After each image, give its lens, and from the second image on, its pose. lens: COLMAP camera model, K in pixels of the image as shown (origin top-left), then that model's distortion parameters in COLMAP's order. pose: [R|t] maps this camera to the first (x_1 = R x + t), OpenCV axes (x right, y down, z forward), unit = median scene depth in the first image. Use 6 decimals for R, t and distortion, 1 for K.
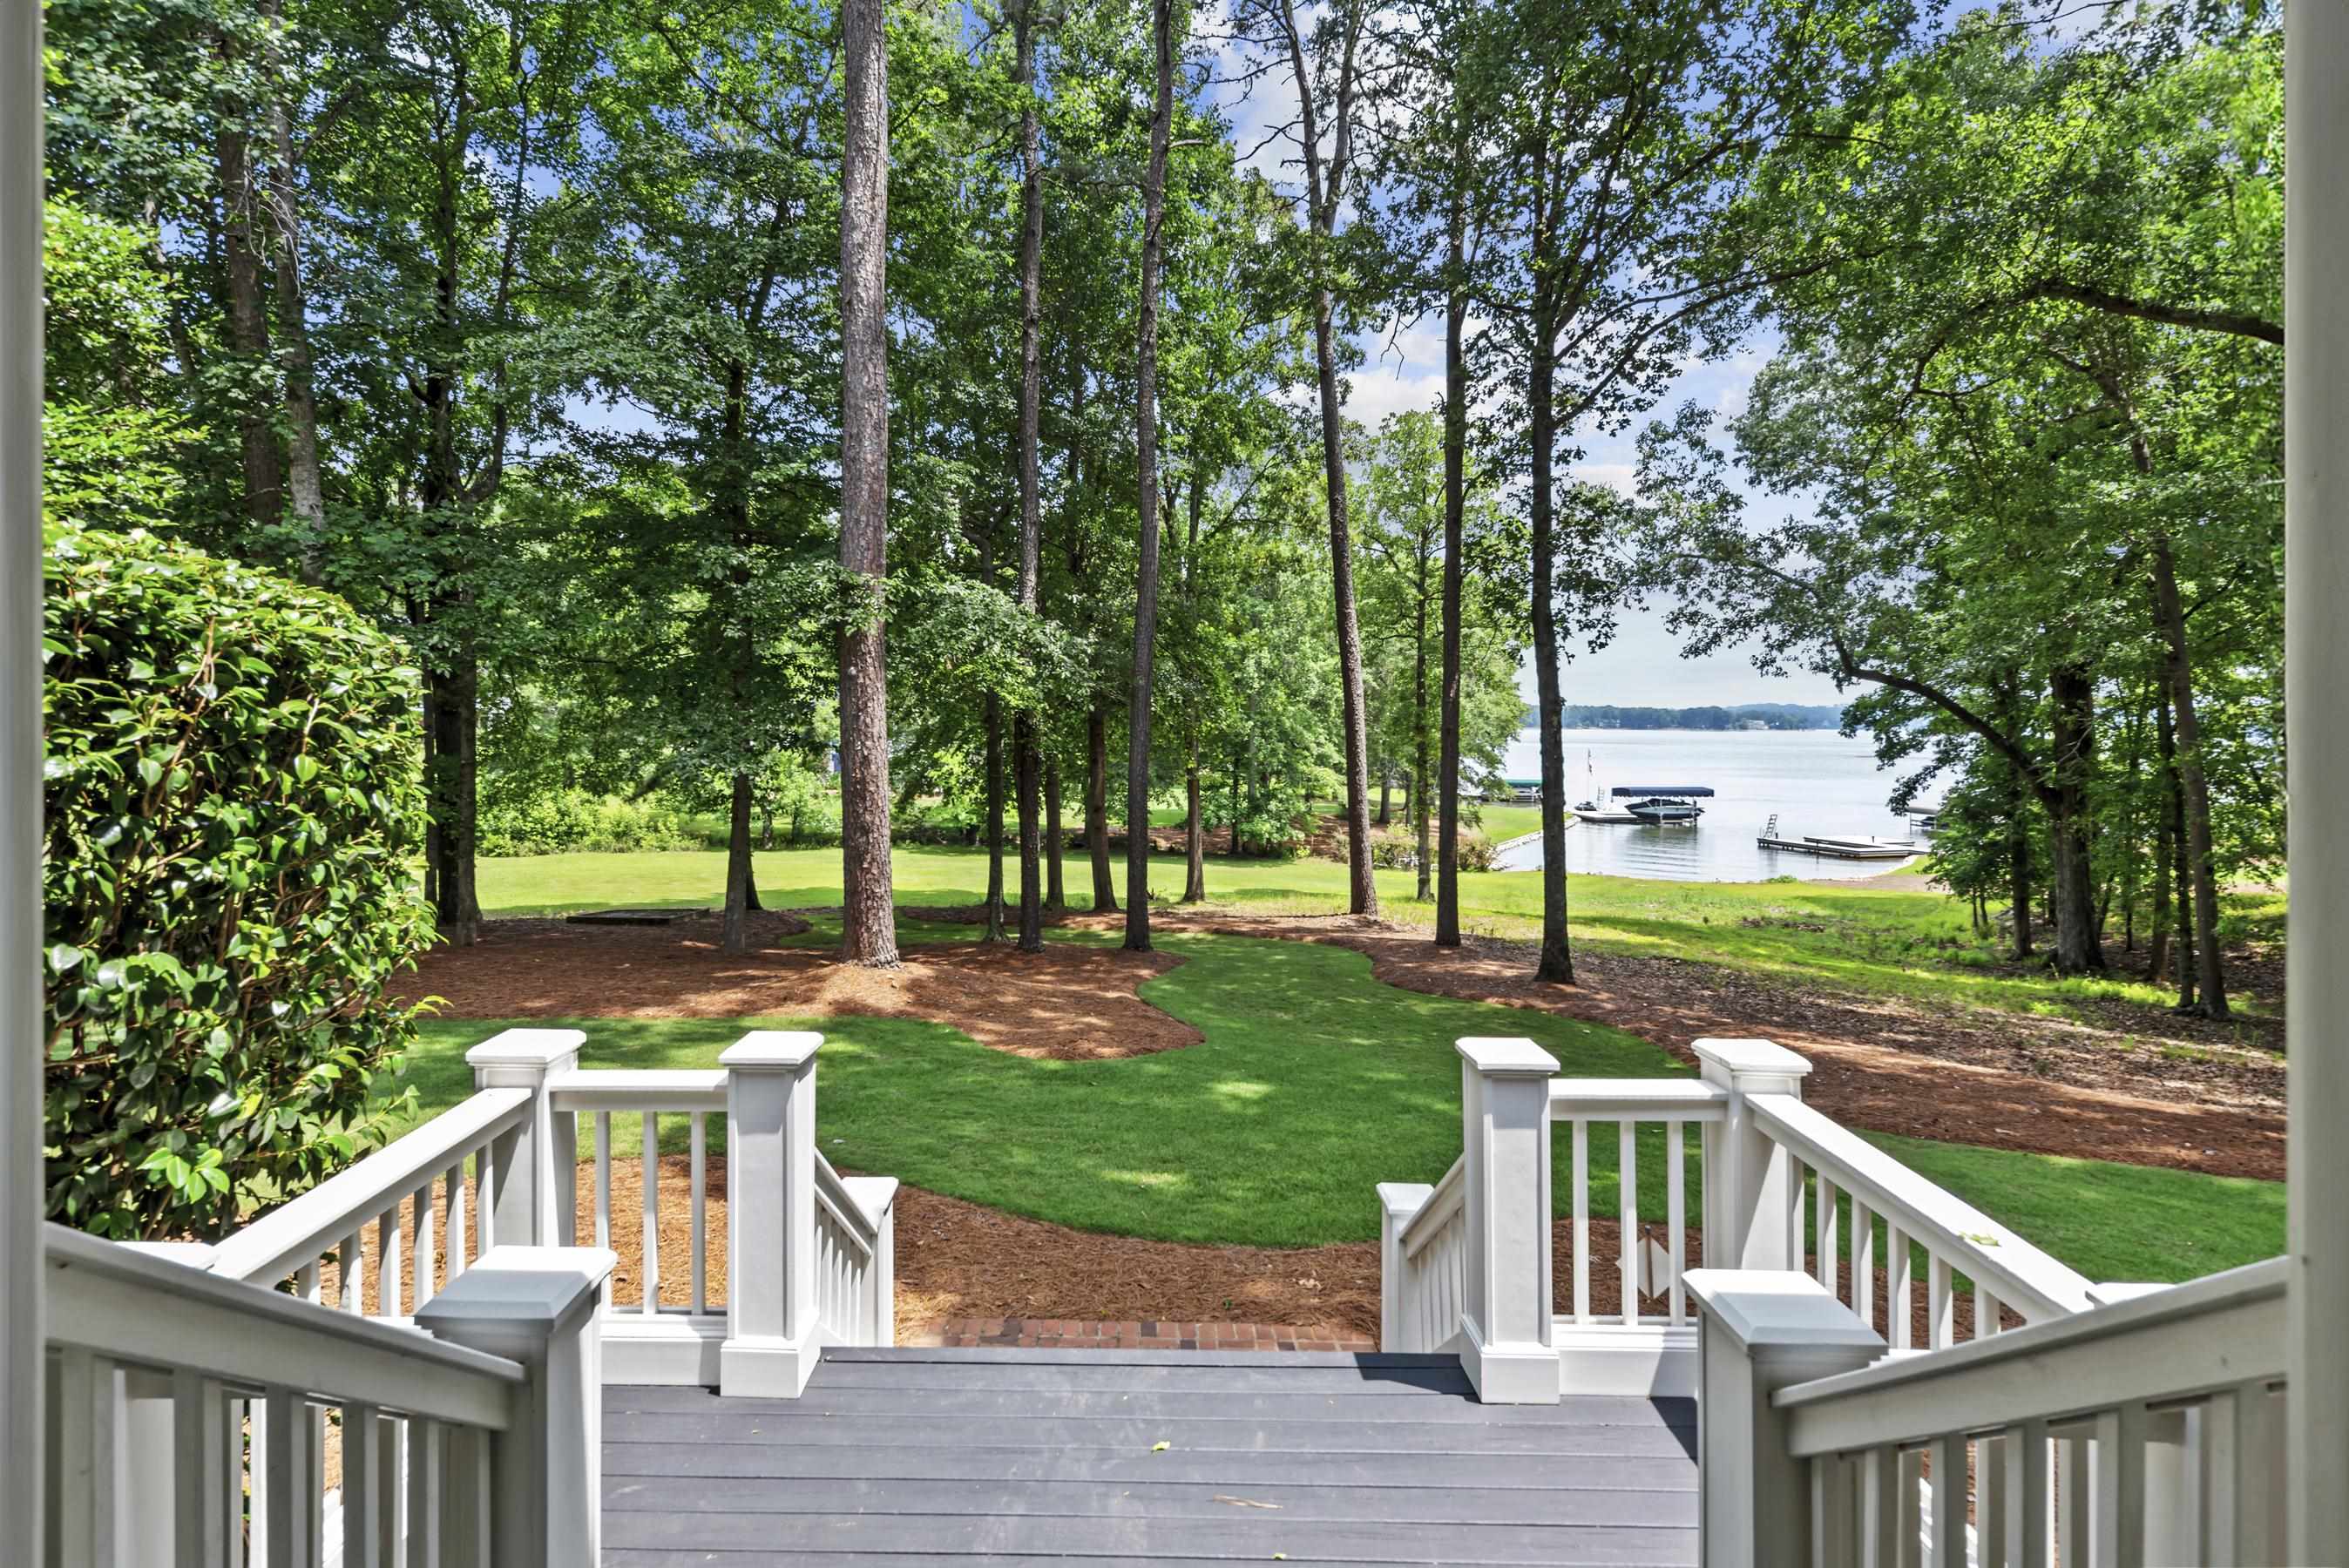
lens RADIAL K [[1207.3, 0, 1185.0], [0, 1207.3, 693.3], [0, 0, 1]] dist [-0.002909, -0.000719]
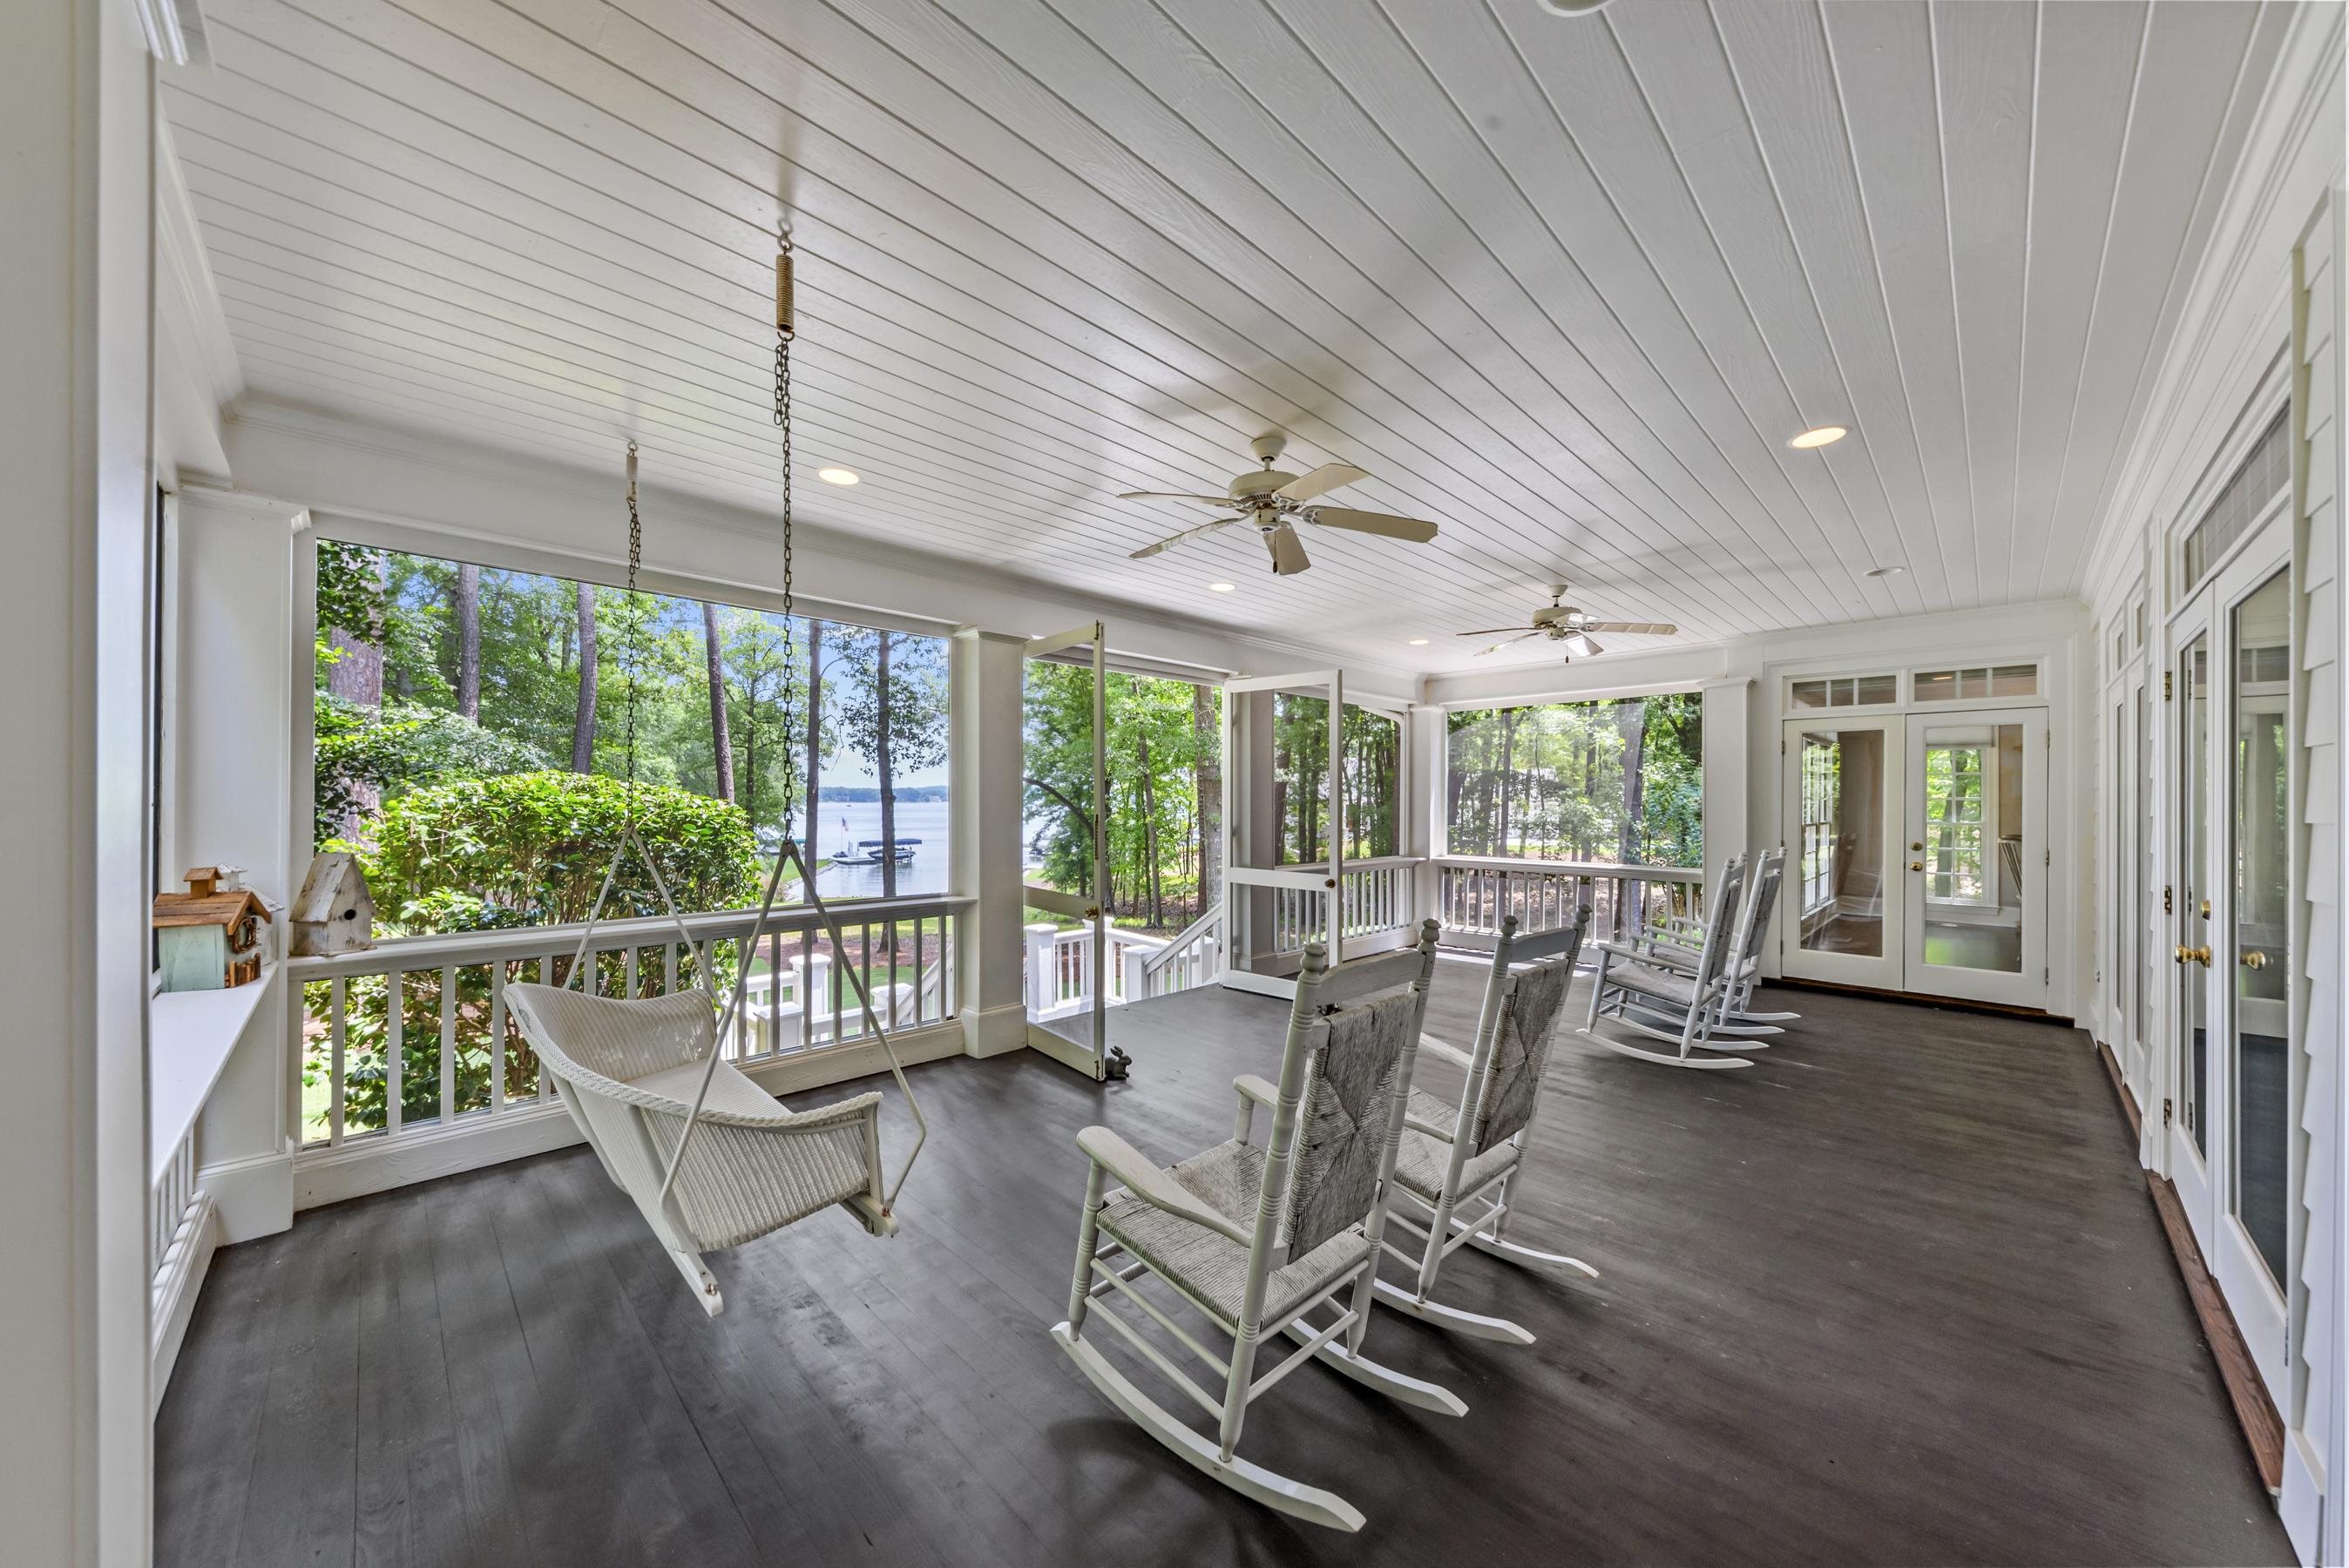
lens RADIAL K [[813.5, 0, 1179.7], [0, 813.5, 786.8], [0, 0, 1]] dist [0.000092, 0.000001]
pose [[0.729767, -0.000634, 0.683695, -0.135094], [-0.008870, 0.999907, 0.010396, -0.016741], [-0.683638, -0.013651, 0.729694, -0.124005]]
